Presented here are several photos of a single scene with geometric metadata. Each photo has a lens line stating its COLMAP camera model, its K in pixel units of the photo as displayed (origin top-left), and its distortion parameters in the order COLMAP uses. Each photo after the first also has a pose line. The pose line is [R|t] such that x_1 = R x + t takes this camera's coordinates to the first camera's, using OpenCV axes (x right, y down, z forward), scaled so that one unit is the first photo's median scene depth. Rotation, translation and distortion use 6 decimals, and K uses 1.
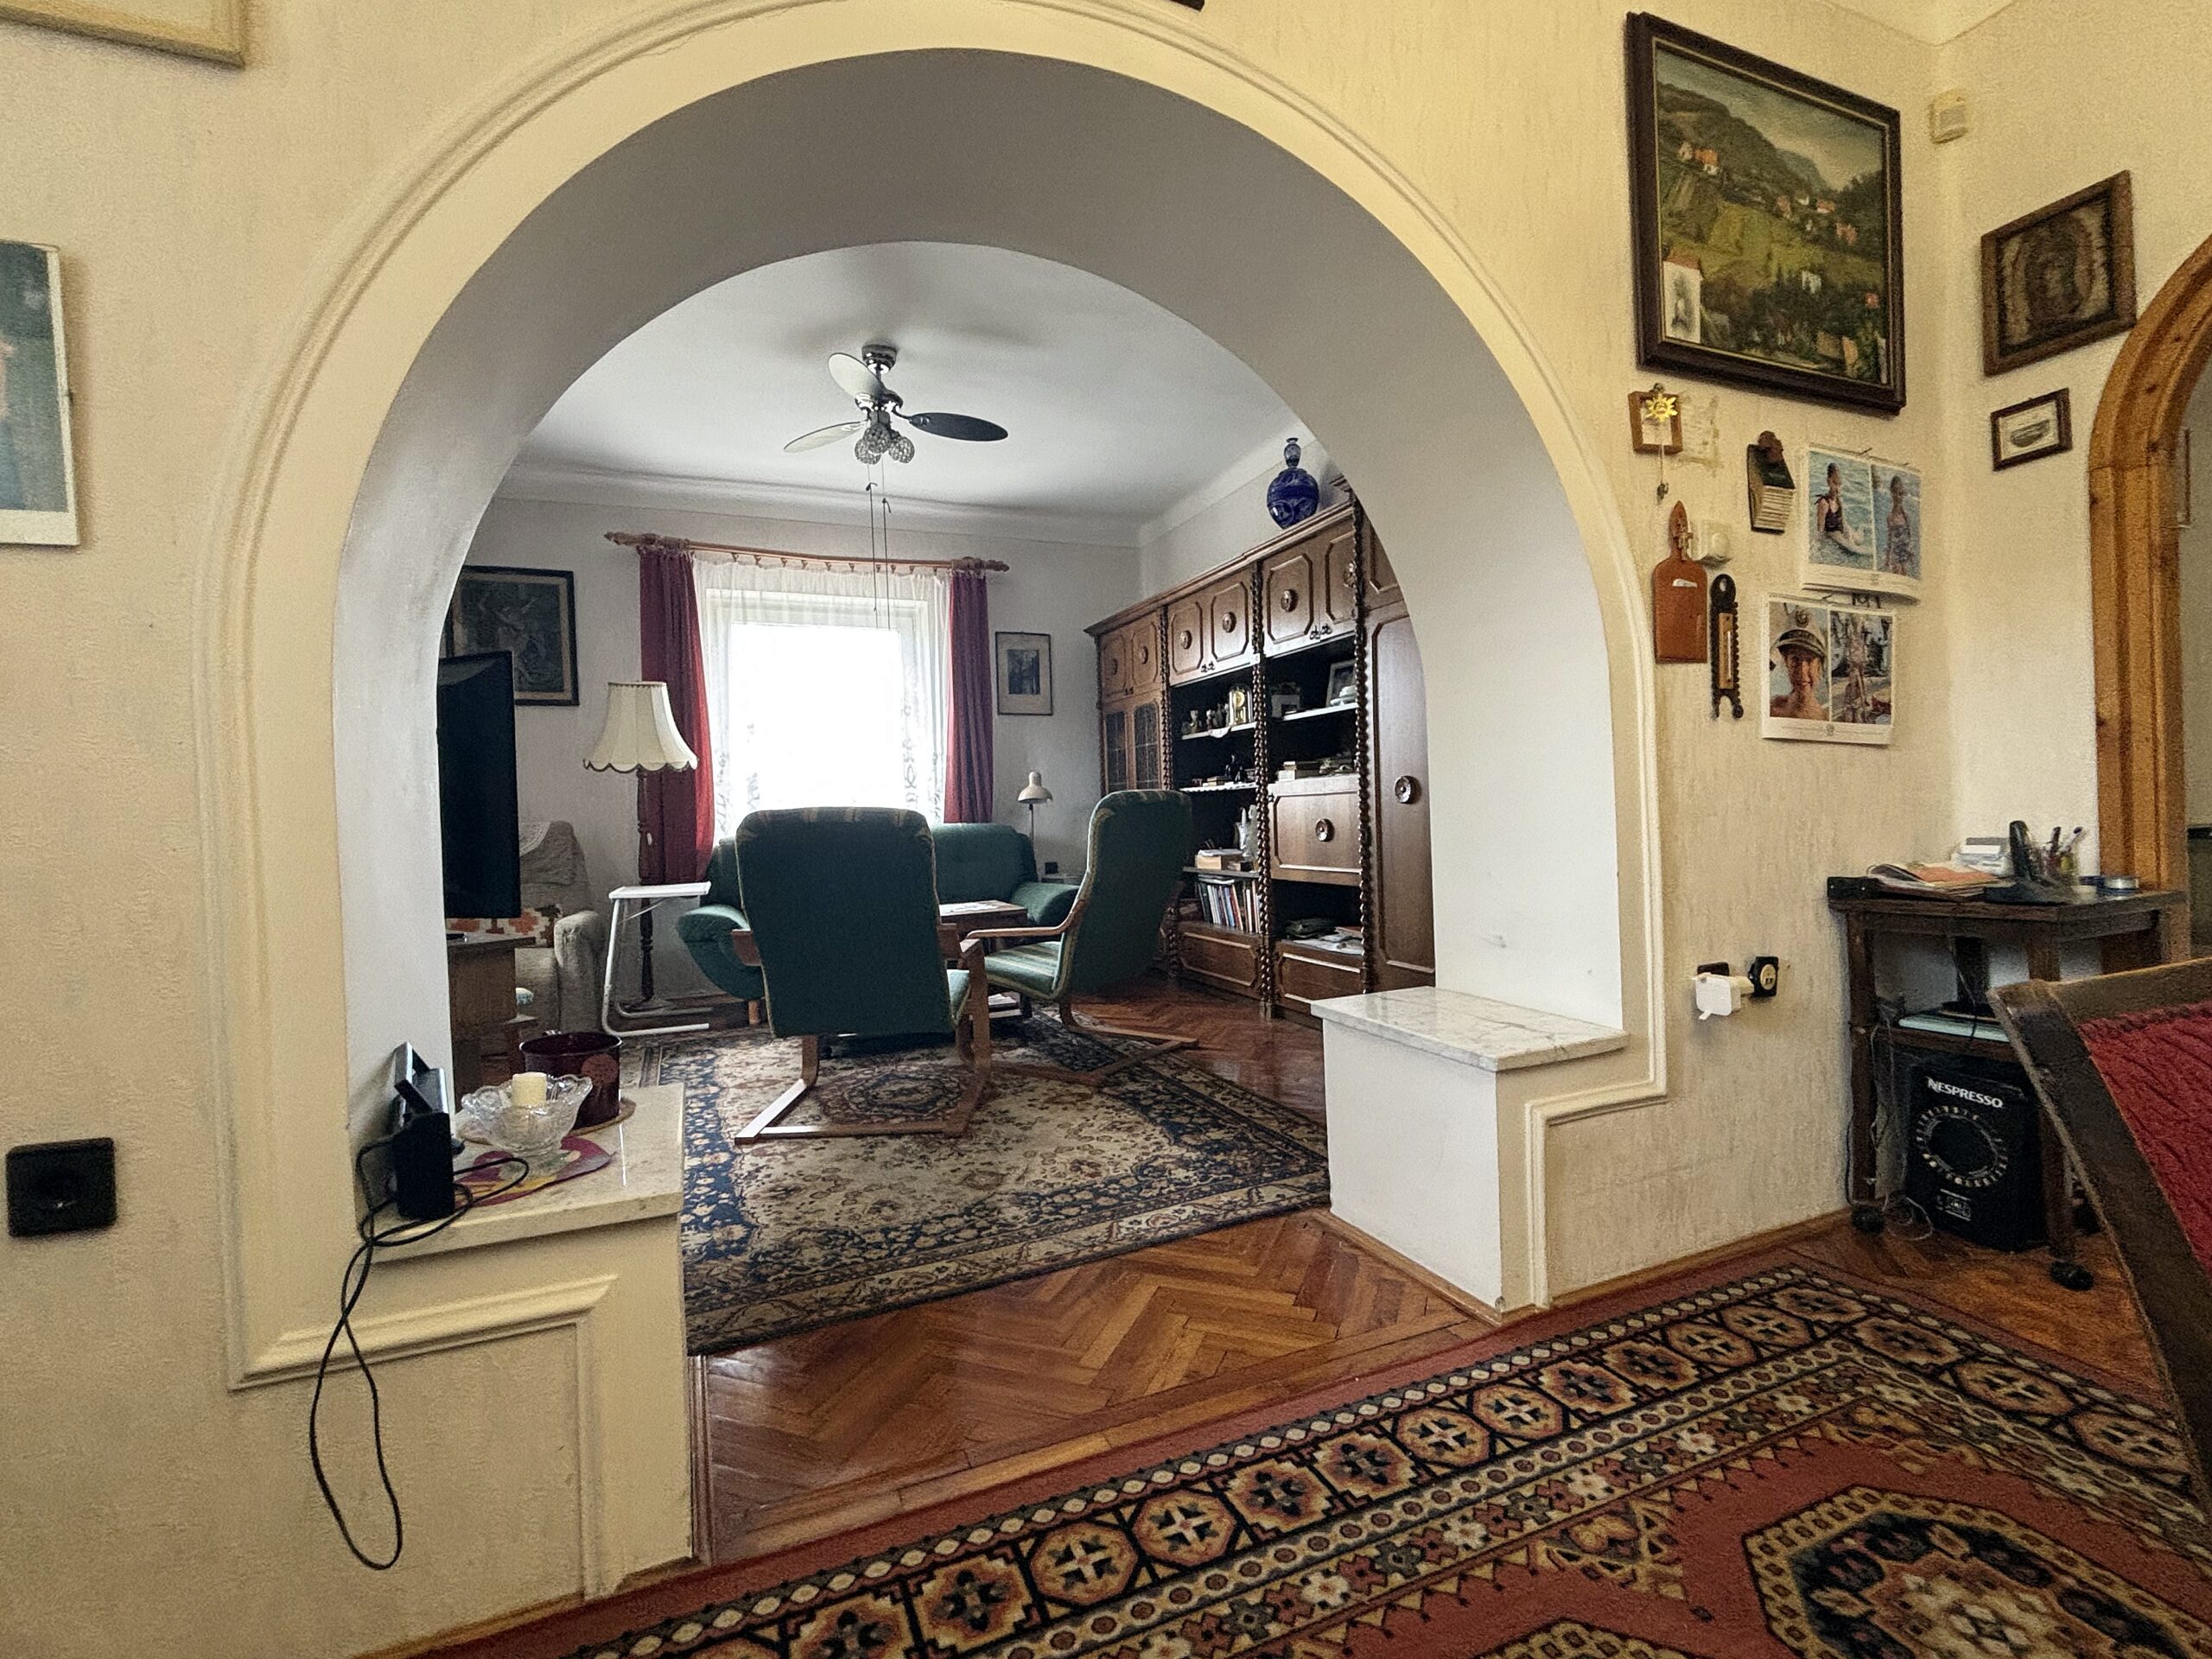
lens RADIAL K [[974.1, 0, 1098.0], [0, 974.1, 821.1], [0, 0, 1]] dist [-0.001094, -0.000305]
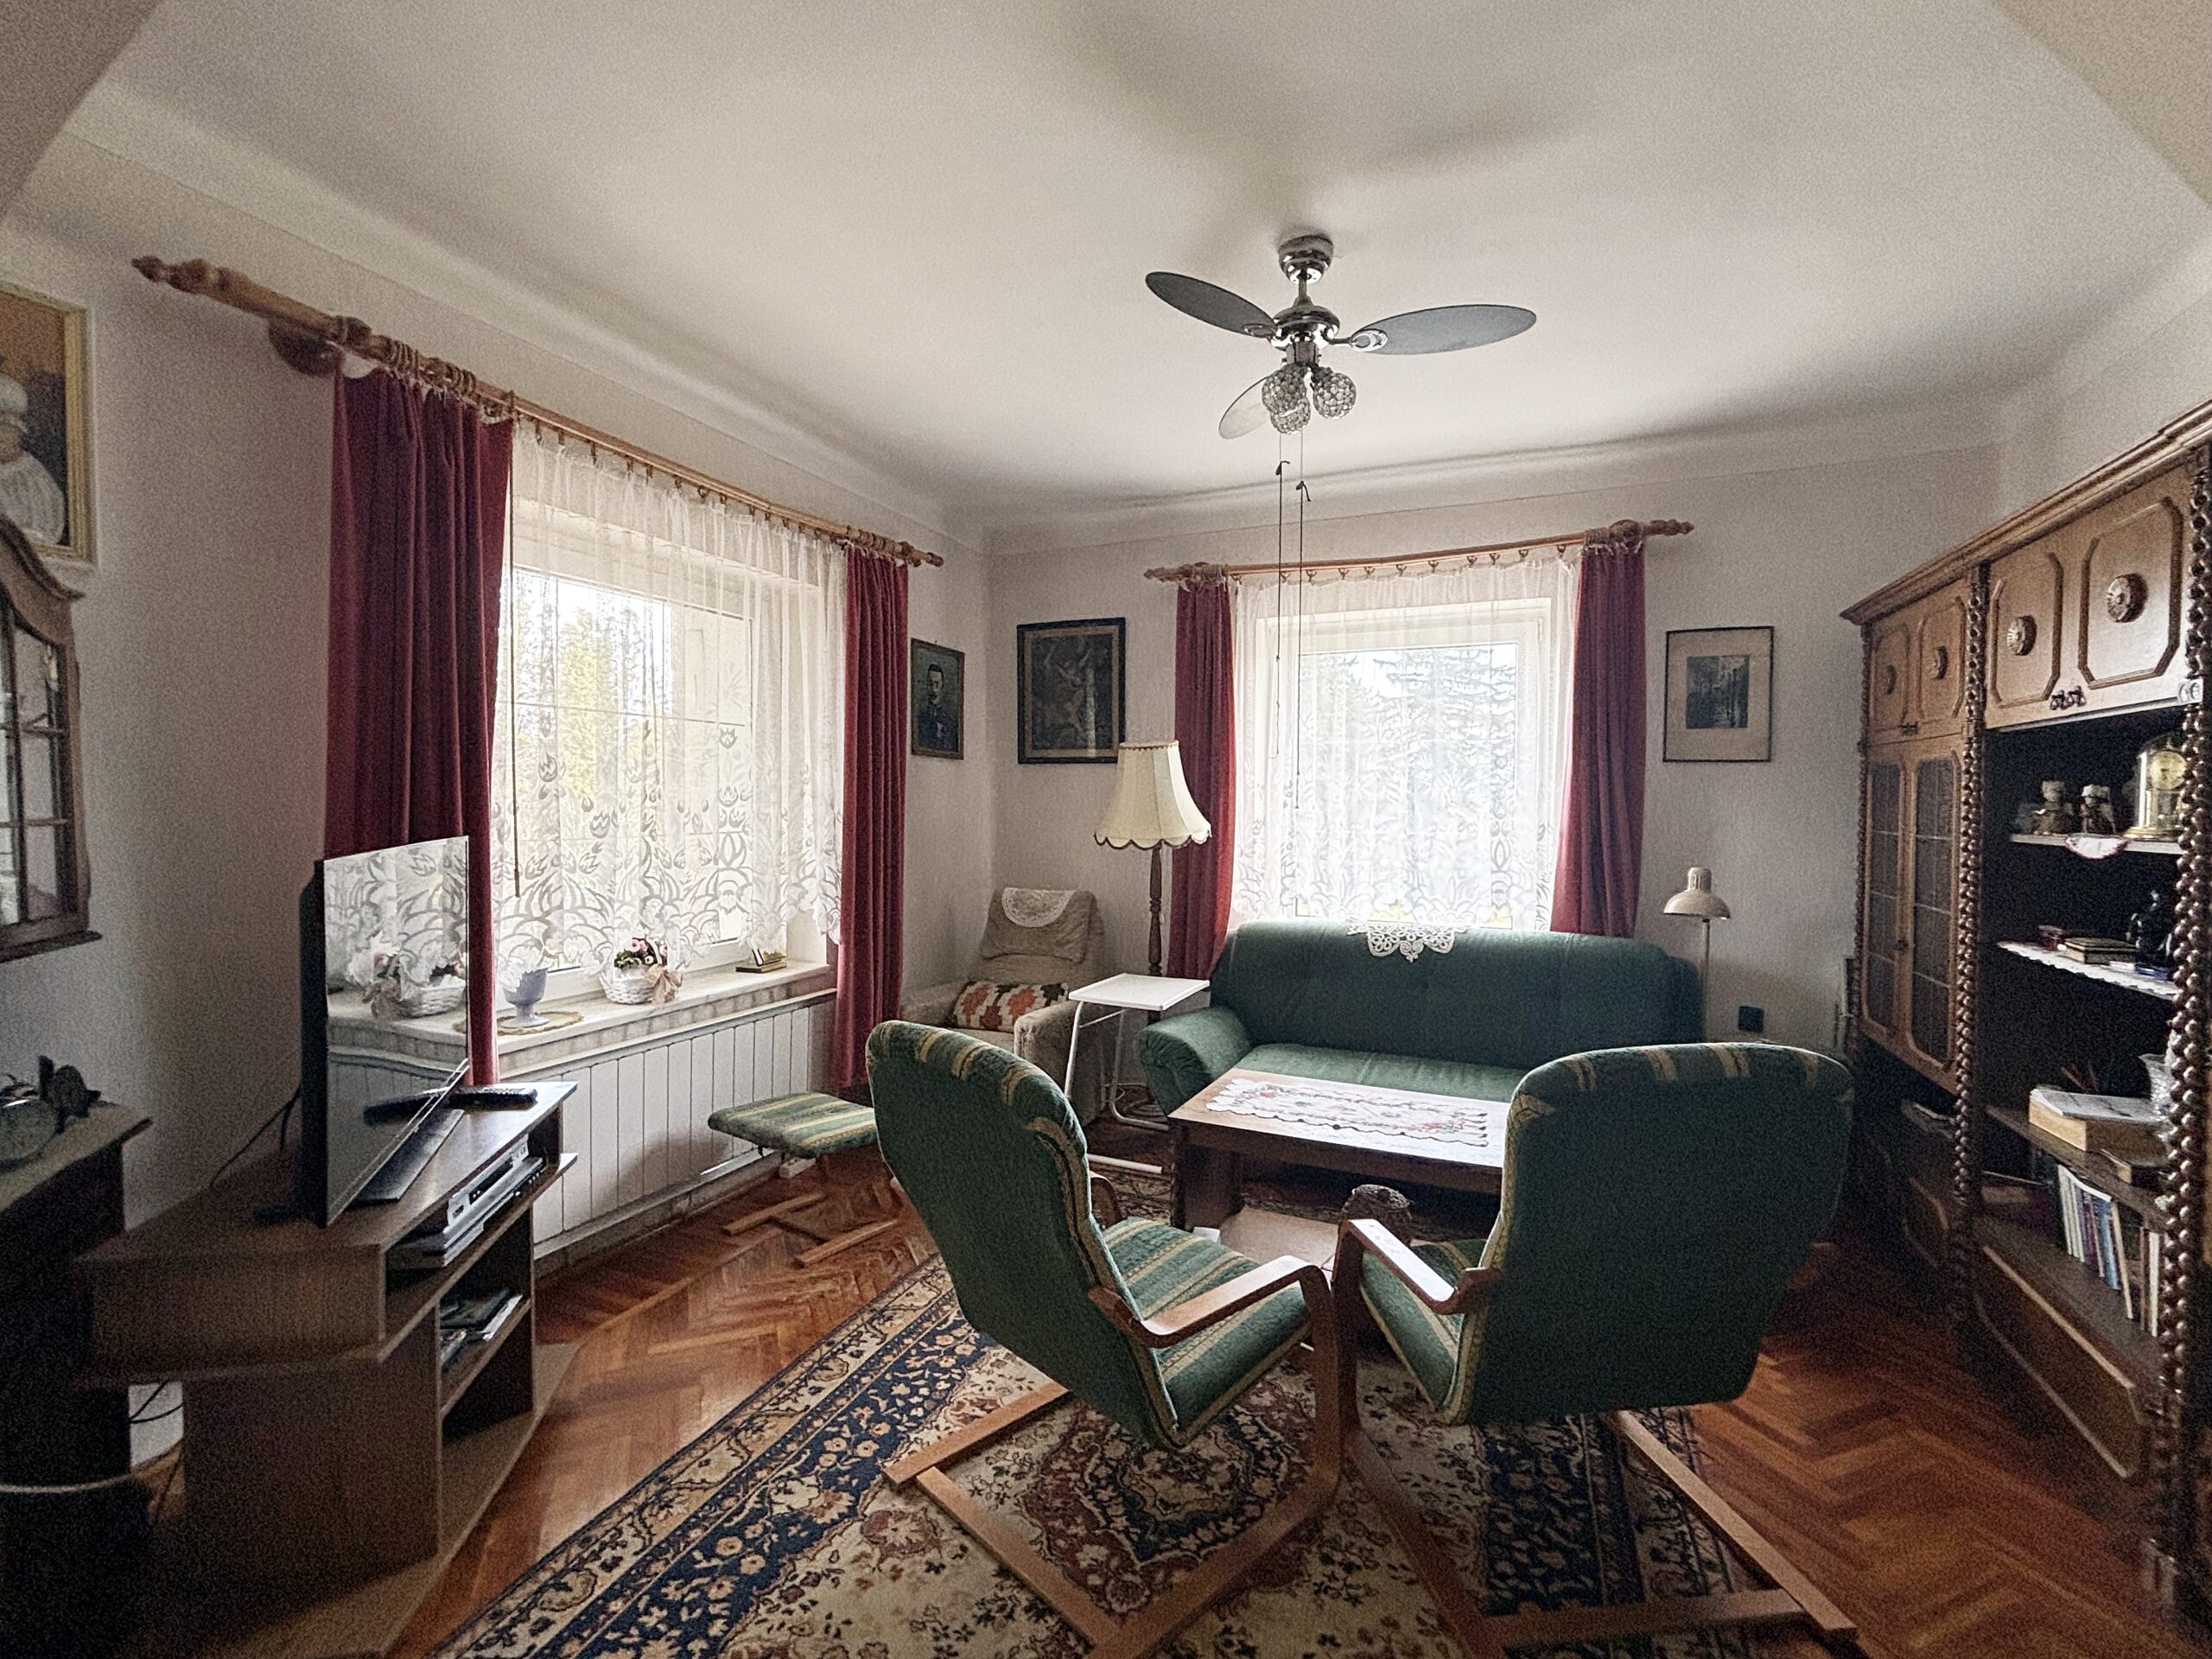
lens RADIAL K [[974.1, 0, 1098.0], [0, 974.1, 821.1], [0, 0, 1]] dist [-0.001094, -0.000305]
pose [[0.691621, 0.048411, -0.720636, 0.119985], [-0.034131, 0.998827, 0.034342, -0.095208], [0.721453, 0.000844, 0.692462, 0.347738]]
